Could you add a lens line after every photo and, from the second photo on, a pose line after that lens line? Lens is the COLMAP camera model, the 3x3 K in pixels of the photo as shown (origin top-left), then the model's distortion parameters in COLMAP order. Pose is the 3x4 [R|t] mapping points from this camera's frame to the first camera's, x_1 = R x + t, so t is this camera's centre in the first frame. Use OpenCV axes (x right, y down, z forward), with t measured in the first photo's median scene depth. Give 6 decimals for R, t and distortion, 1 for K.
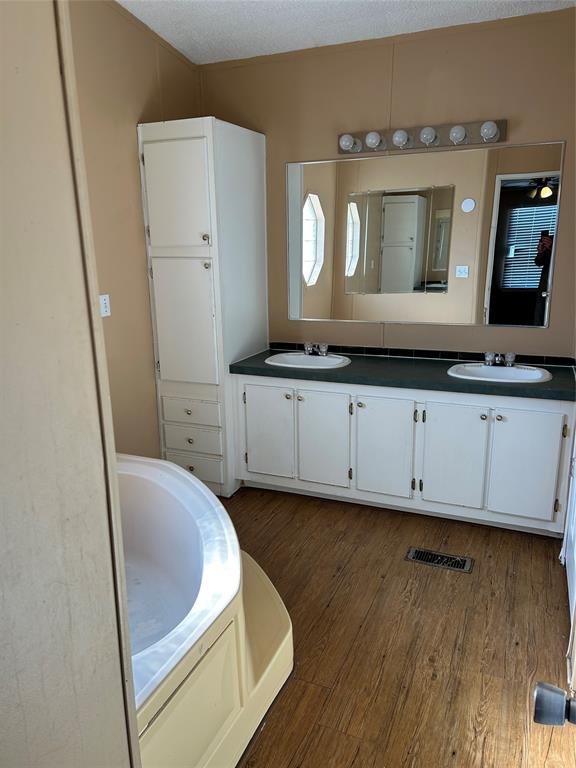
lens RADIAL K [[574.1, 0, 288.0], [0, 574.1, 384.0], [0, 0, 1]] dist [0.059300, -0.066768]
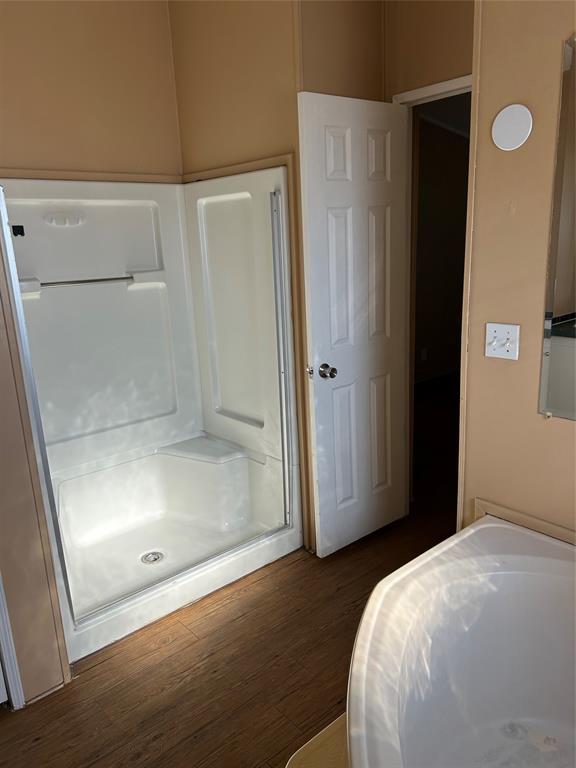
lens RADIAL K [[574.1, 0, 288.0], [0, 574.1, 384.0], [0, 0, 1]] dist [0.059300, -0.066768]
pose [[-0.899248, -0.059607, 0.433358, -0.320456], [0.158295, 0.879192, 0.449403, -0.390382], [-0.407793, 0.472724, -0.781177, 1.487313]]
